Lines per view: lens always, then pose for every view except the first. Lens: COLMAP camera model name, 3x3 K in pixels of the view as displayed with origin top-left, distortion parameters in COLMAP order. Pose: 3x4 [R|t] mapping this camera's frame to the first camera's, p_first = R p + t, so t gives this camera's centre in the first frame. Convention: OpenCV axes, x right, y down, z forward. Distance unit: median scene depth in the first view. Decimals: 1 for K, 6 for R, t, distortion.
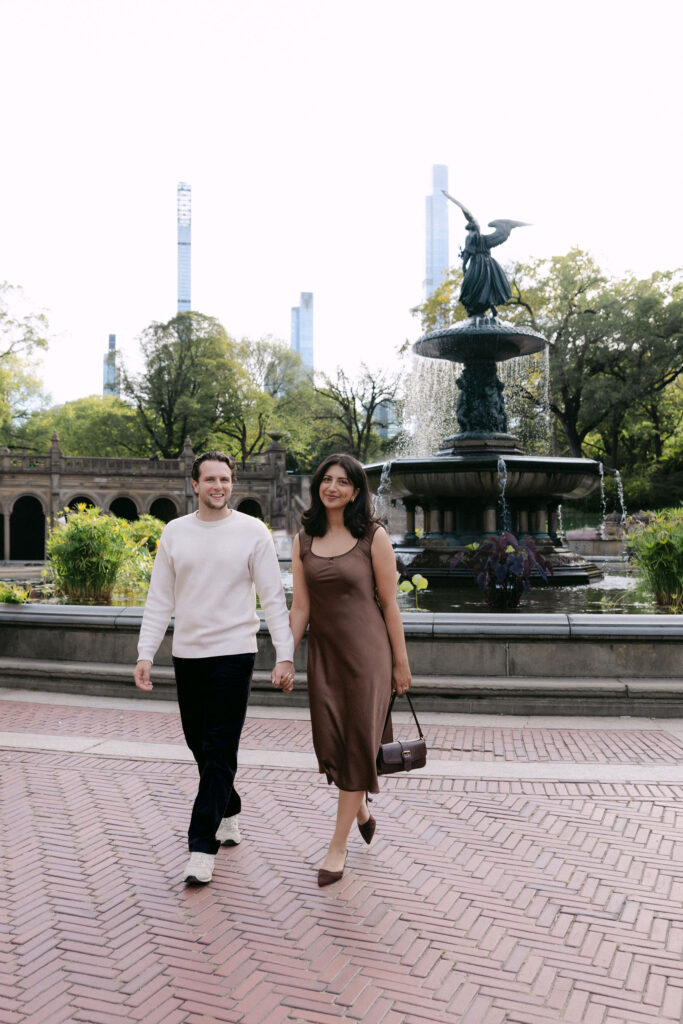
lens RADIAL K [[1088.1, 0, 341.5], [0, 1088.1, 512.0], [0, 0, 1]] dist [-0.008846, 0.006645]
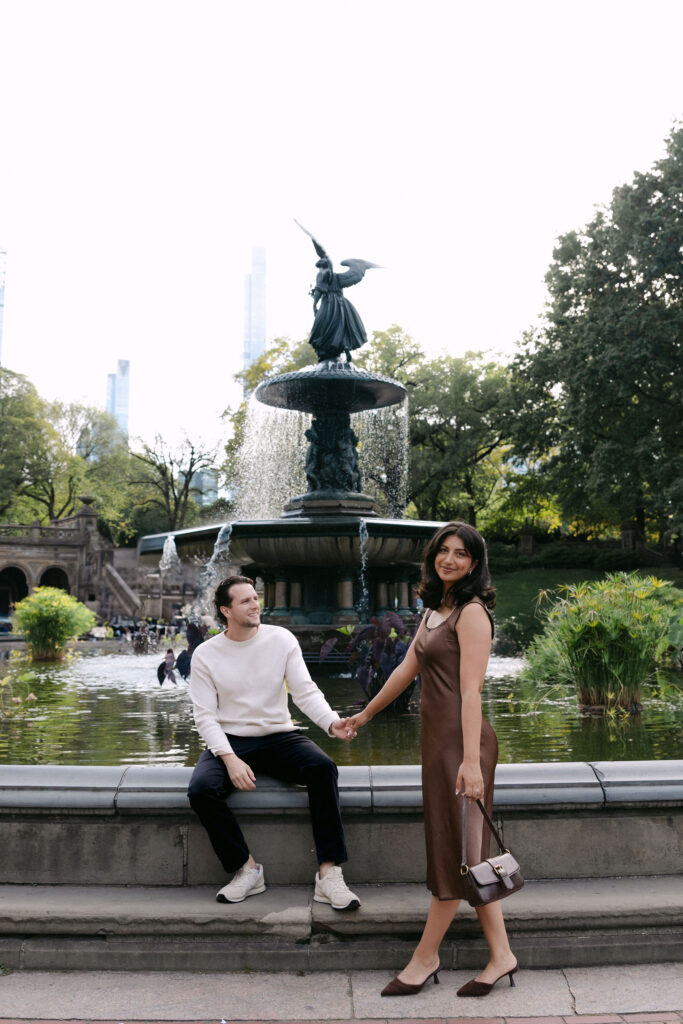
lens RADIAL K [[914.5, 0, 339.0], [0, 914.5, 471.1], [0, 0, 1]] dist [-0.002435, 0.001039]
pose [[0.977656, 0.027662, 0.208385, -0.013598], [-0.002926, 0.992999, -0.118087, -0.002140], [-0.210192, 0.114839, 0.970892, 0.193627]]
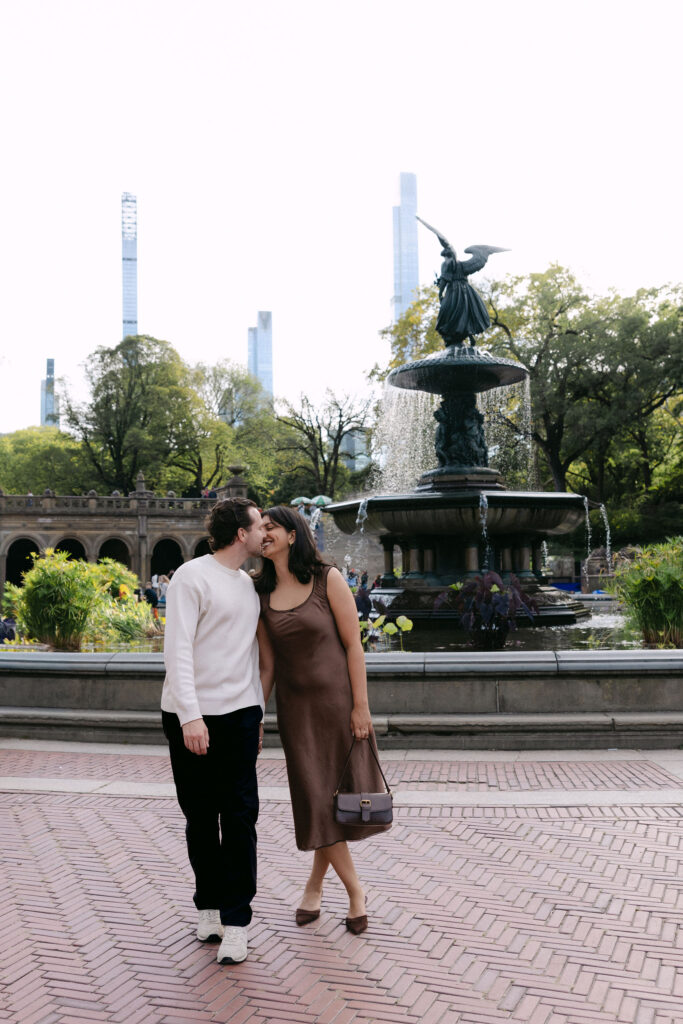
lens RADIAL K [[1253.8, 0, 341.5], [0, 1253.8, 512.0], [0, 0, 1]] dist [-0.003563, -0.003196]
pose [[0.999121, -0.014461, 0.039358, -0.013948], [0.015586, 0.999474, -0.028446, -0.002481], [-0.038926, 0.029035, 0.998820, -0.065096]]
